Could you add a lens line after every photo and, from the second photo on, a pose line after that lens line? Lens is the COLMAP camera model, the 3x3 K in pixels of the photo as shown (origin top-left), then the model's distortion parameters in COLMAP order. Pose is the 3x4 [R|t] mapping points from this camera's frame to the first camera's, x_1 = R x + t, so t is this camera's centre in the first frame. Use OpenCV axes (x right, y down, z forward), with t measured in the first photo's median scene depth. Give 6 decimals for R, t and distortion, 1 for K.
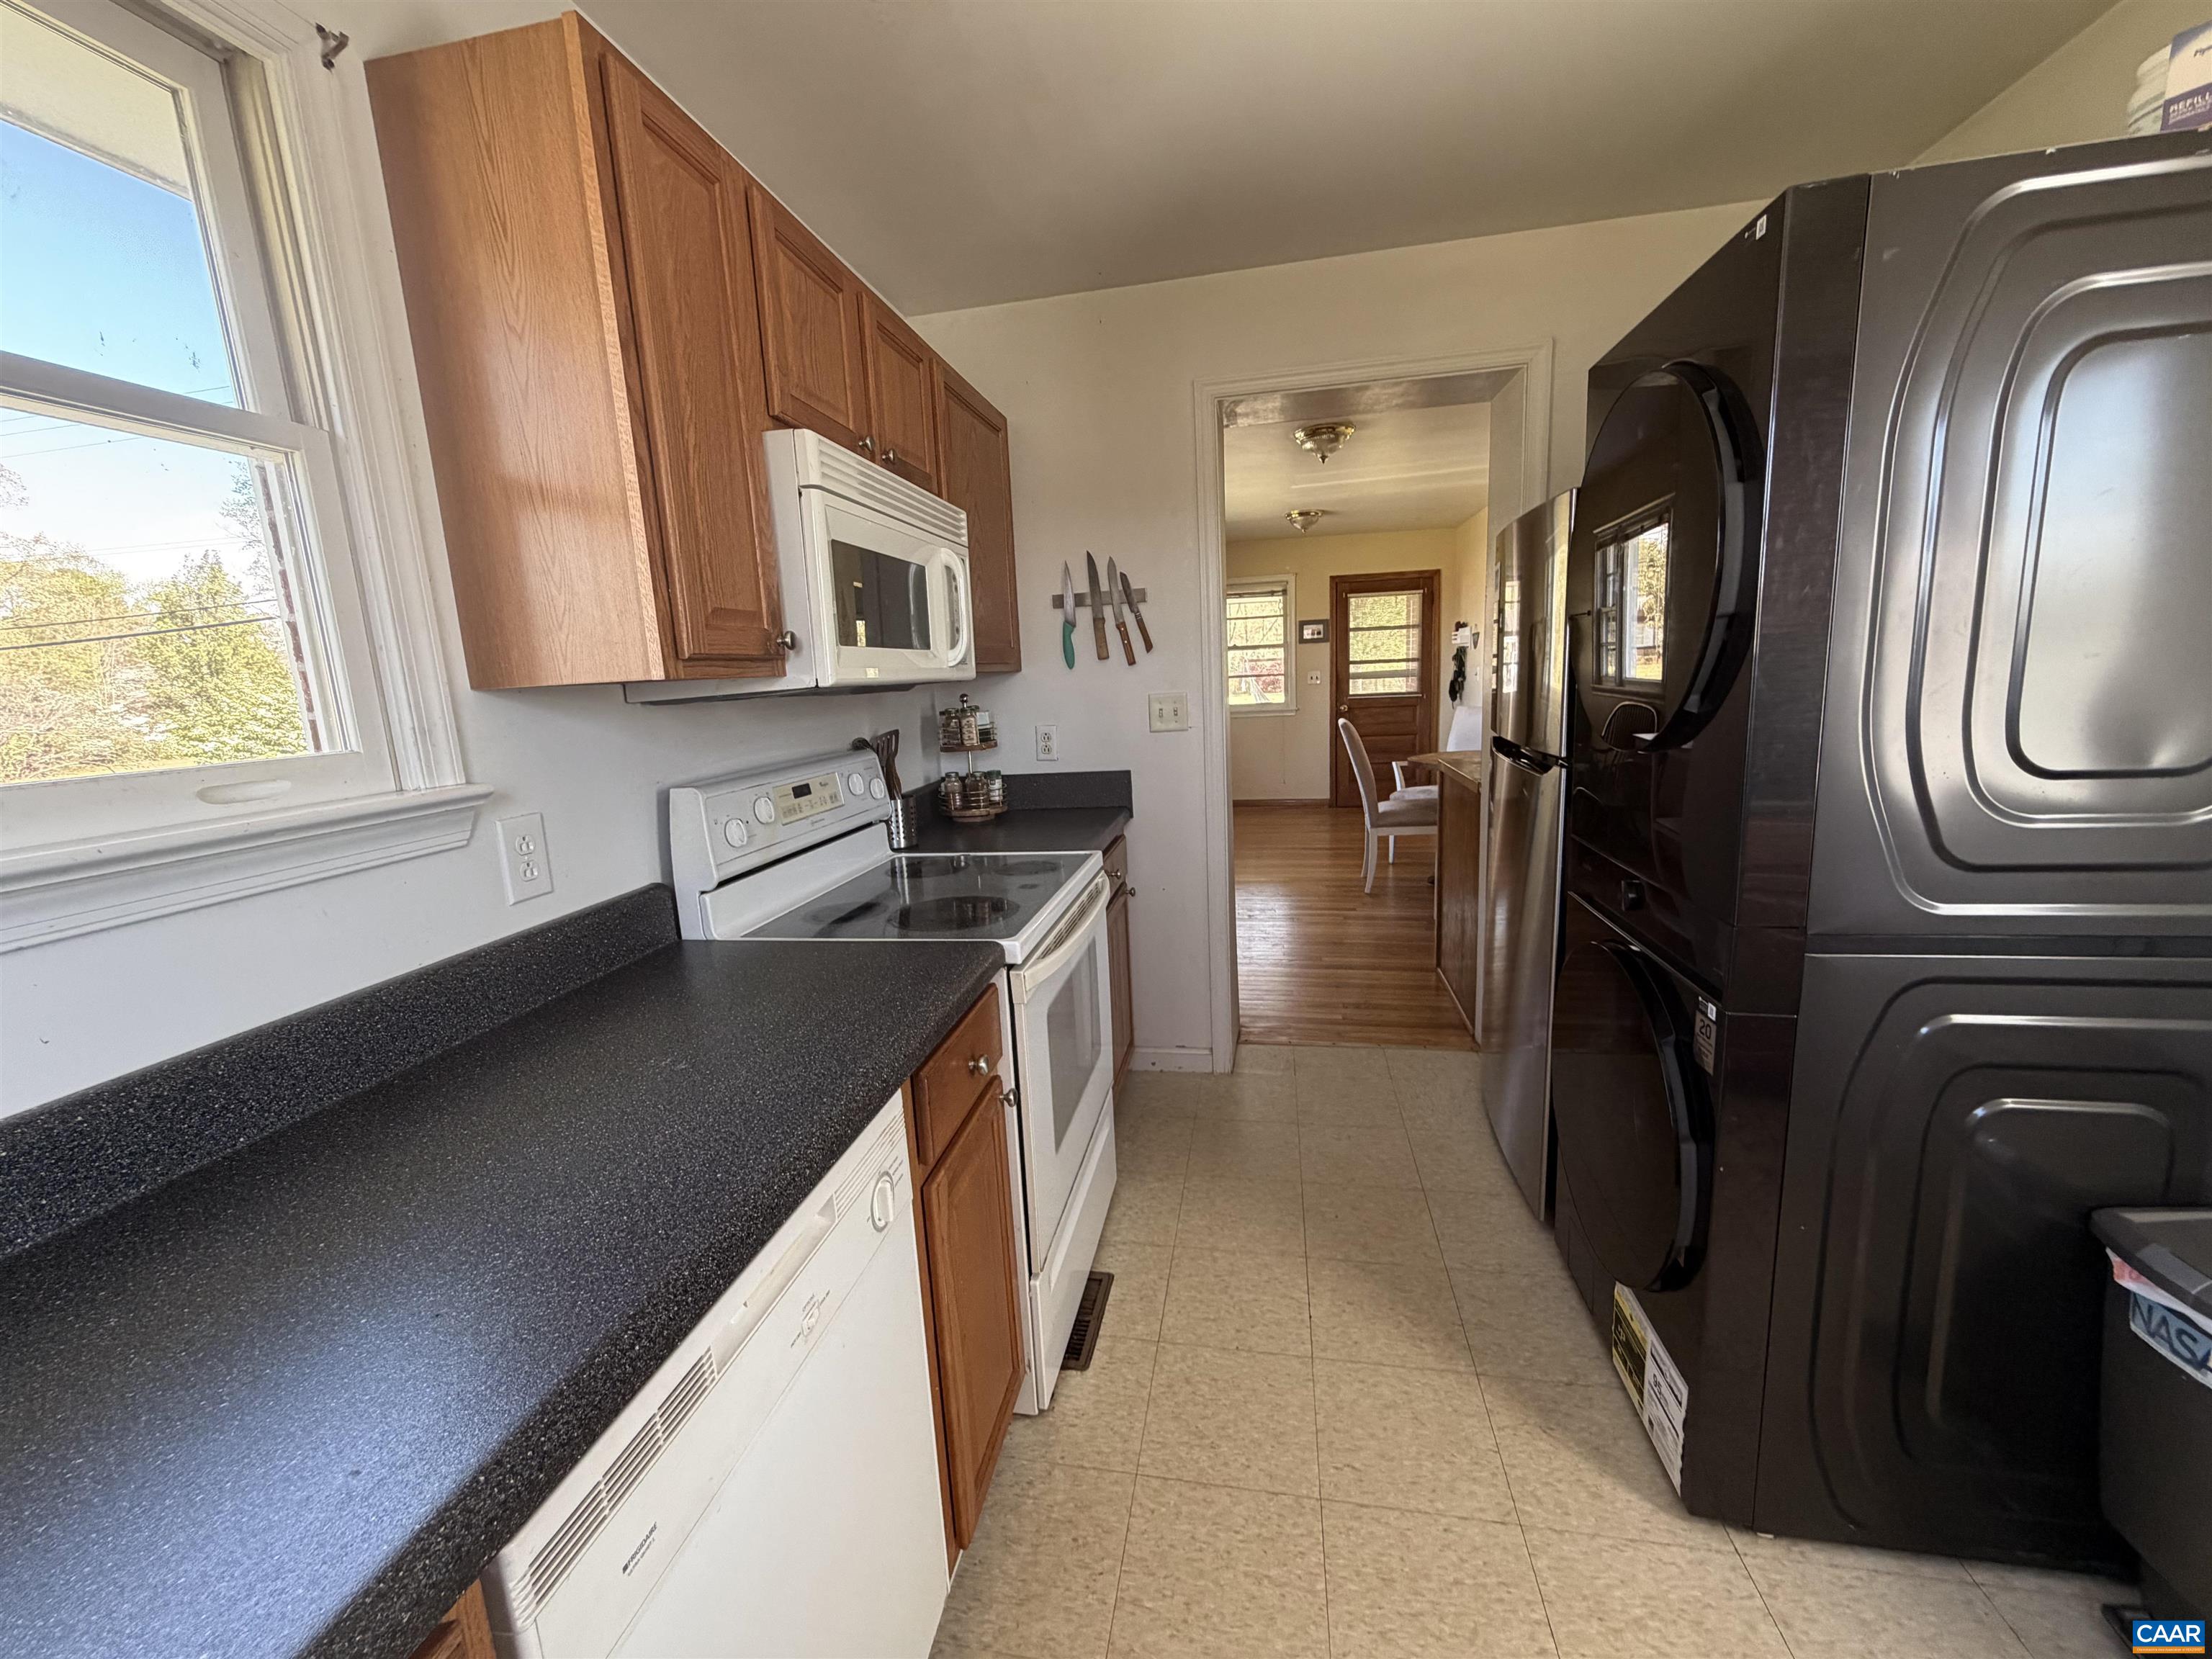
lens RADIAL K [[883.7, 0, 1105.6], [0, 883.7, 829.0], [0, 0, 1]] dist [-0.000186, 0.000613]
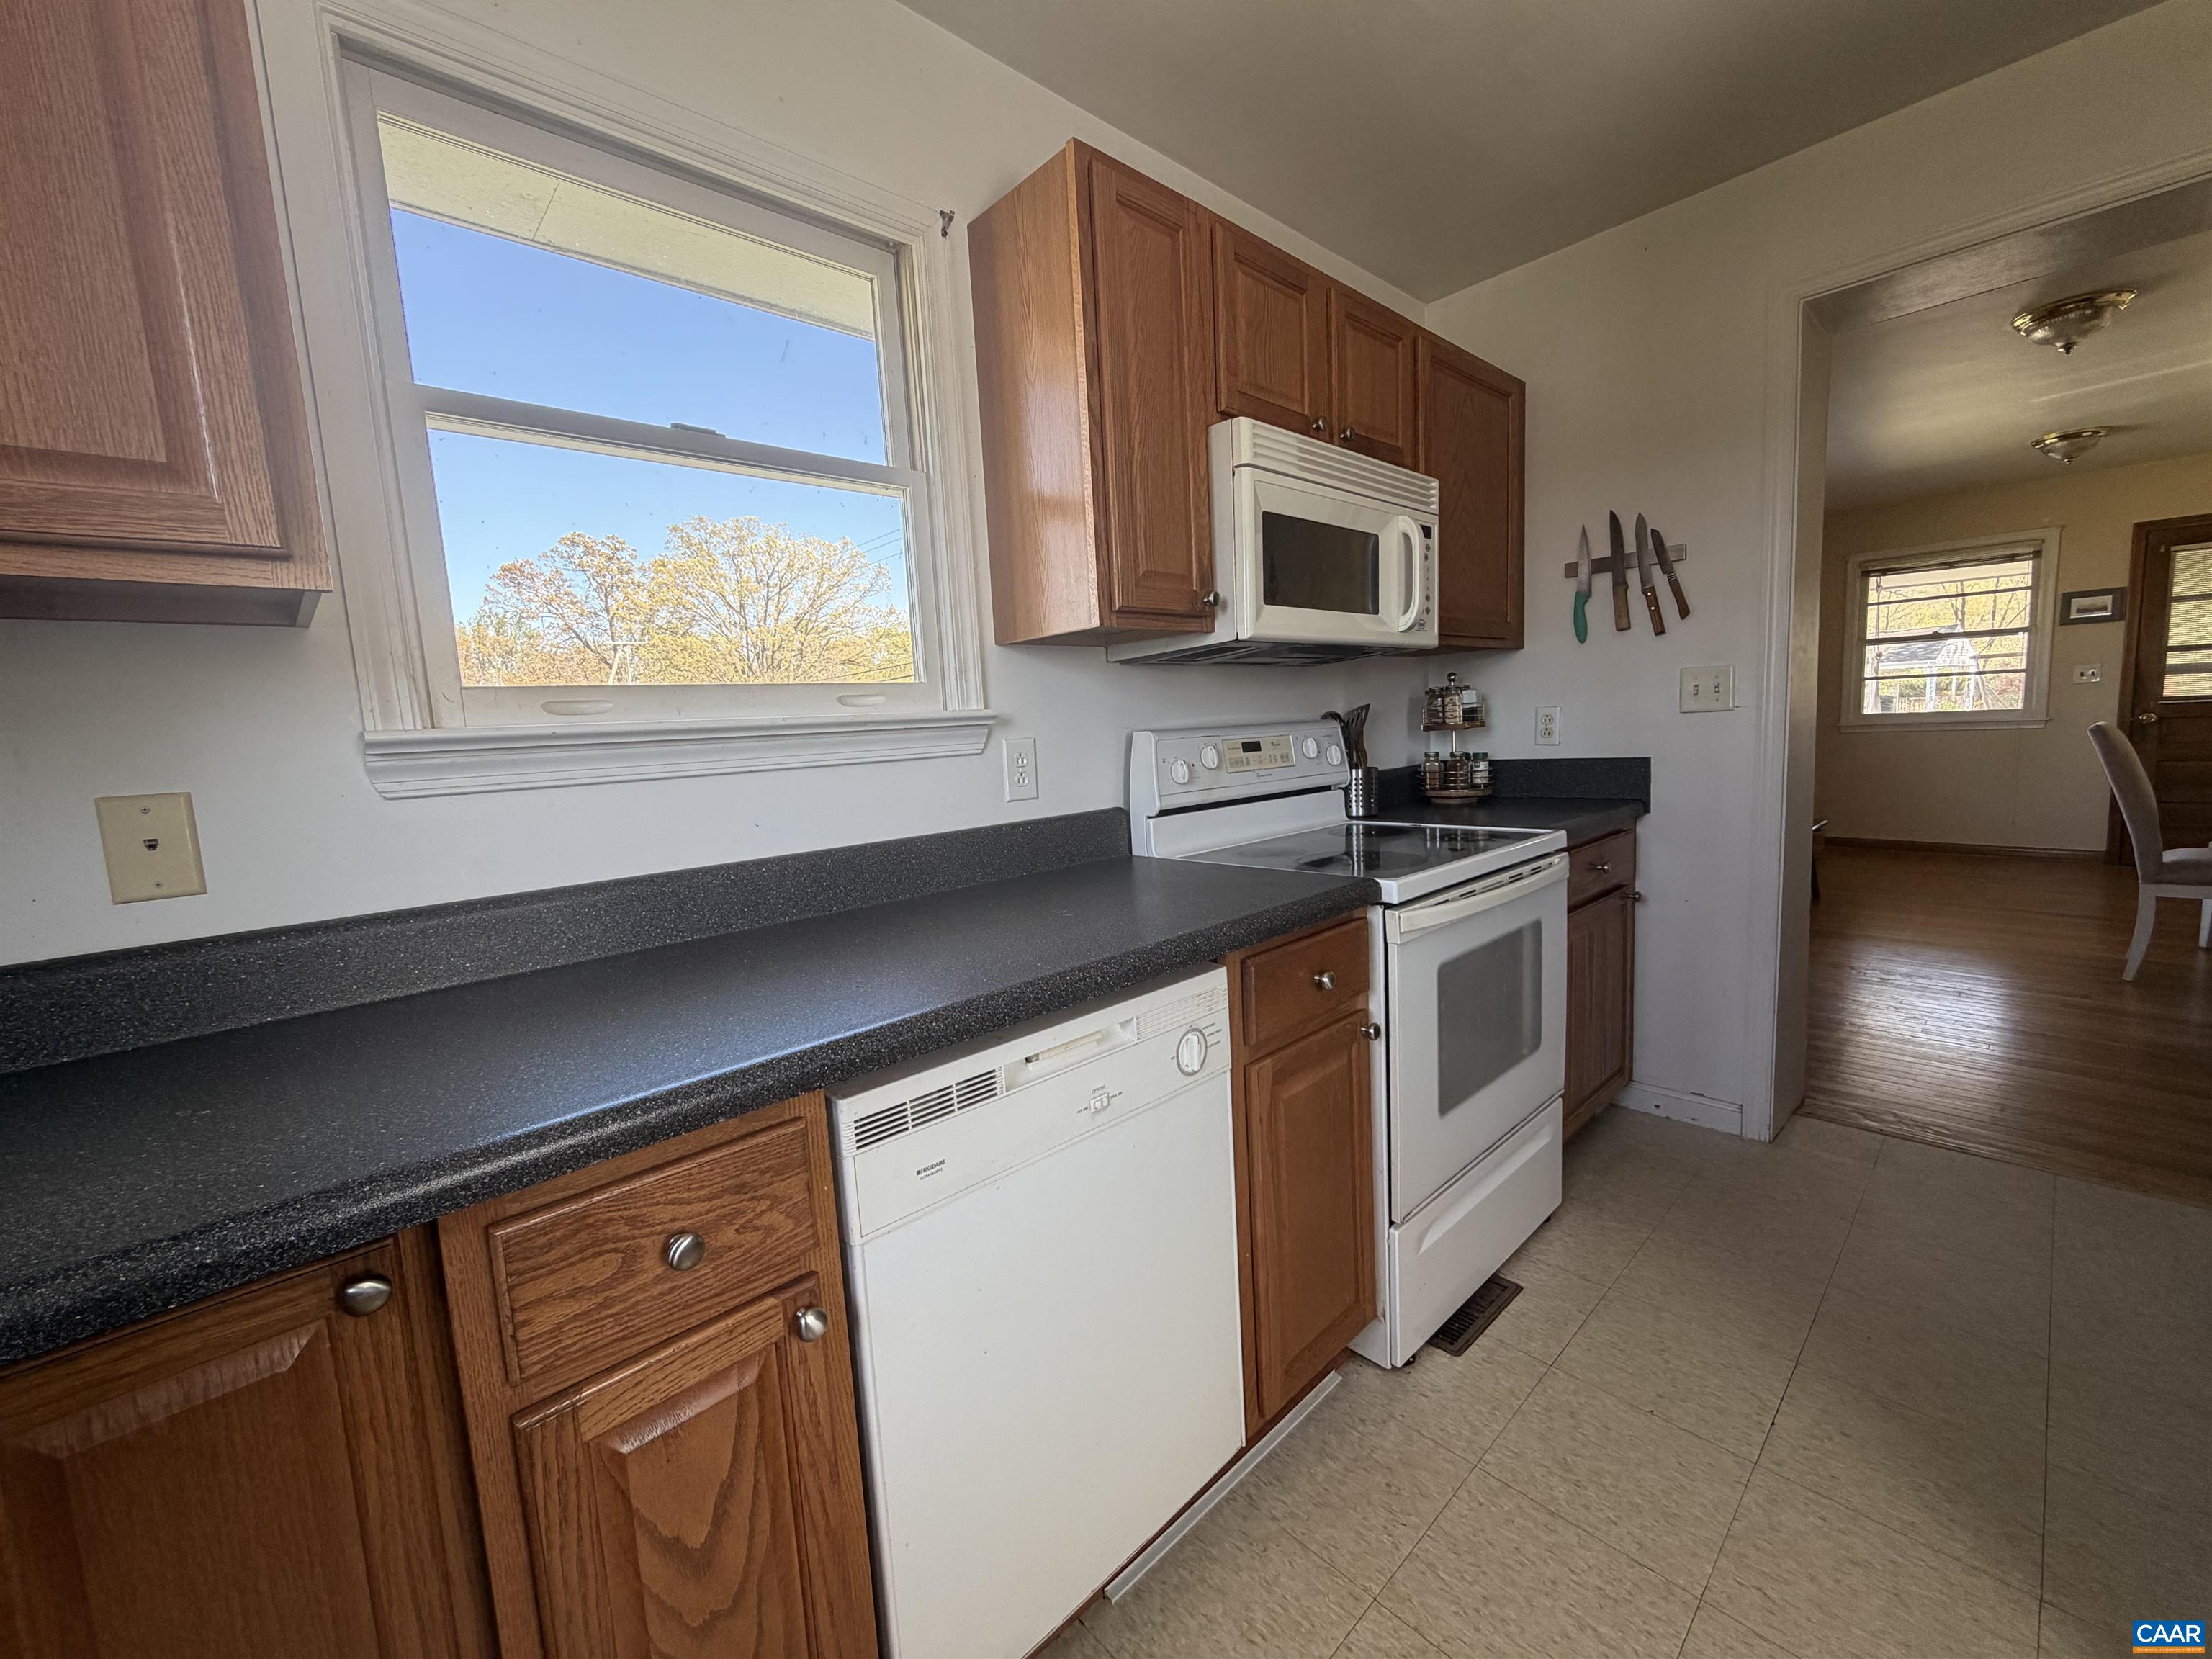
lens RADIAL K [[883.7, 0, 1101.3], [0, 883.7, 827.0], [0, 0, 1]] dist [-0.000186, 0.000613]
pose [[0.804194, 0.075085, -0.589605, 0.189491], [-0.089311, 0.995991, 0.005022, 0.076503], [0.587618, 0.048619, 0.807676, -0.018521]]
